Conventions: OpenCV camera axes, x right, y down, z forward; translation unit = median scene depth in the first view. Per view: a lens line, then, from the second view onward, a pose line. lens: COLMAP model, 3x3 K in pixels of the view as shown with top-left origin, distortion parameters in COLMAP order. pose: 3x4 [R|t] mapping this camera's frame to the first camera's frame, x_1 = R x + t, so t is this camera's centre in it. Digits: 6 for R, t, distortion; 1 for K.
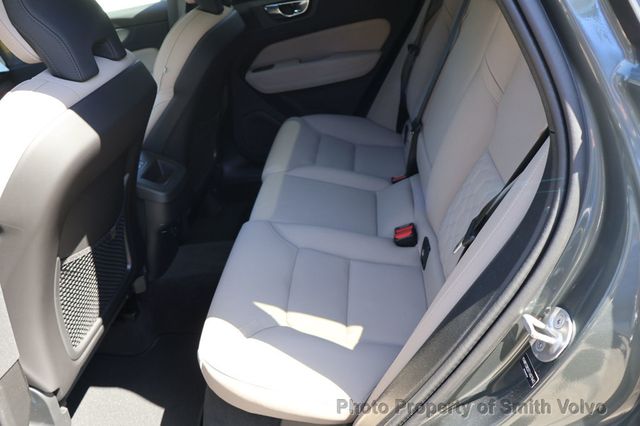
lens RADIAL K [[531.8, 0, 320.0], [0, 531.8, 213.0], [0, 0, 1]] dist [-0.000958, 0.010901]
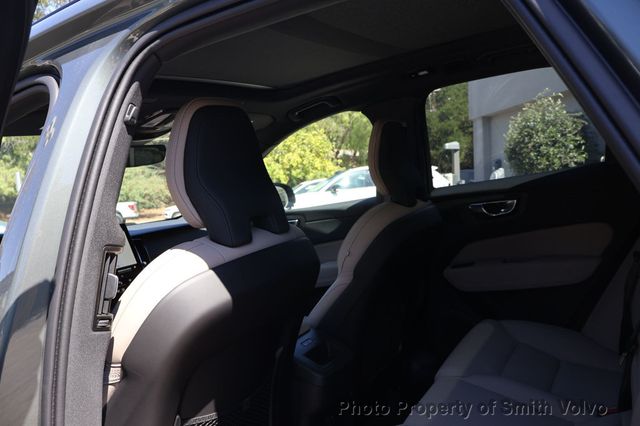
lens RADIAL K [[531.8, 0, 320.0], [0, 531.8, 213.0], [0, 0, 1]] dist [-0.000958, 0.010901]
pose [[0.898293, 0.046332, -0.436948, 0.090817], [-0.202539, 0.926141, -0.318184, -0.002527], [0.389933, 0.374322, 0.841329, 0.070802]]
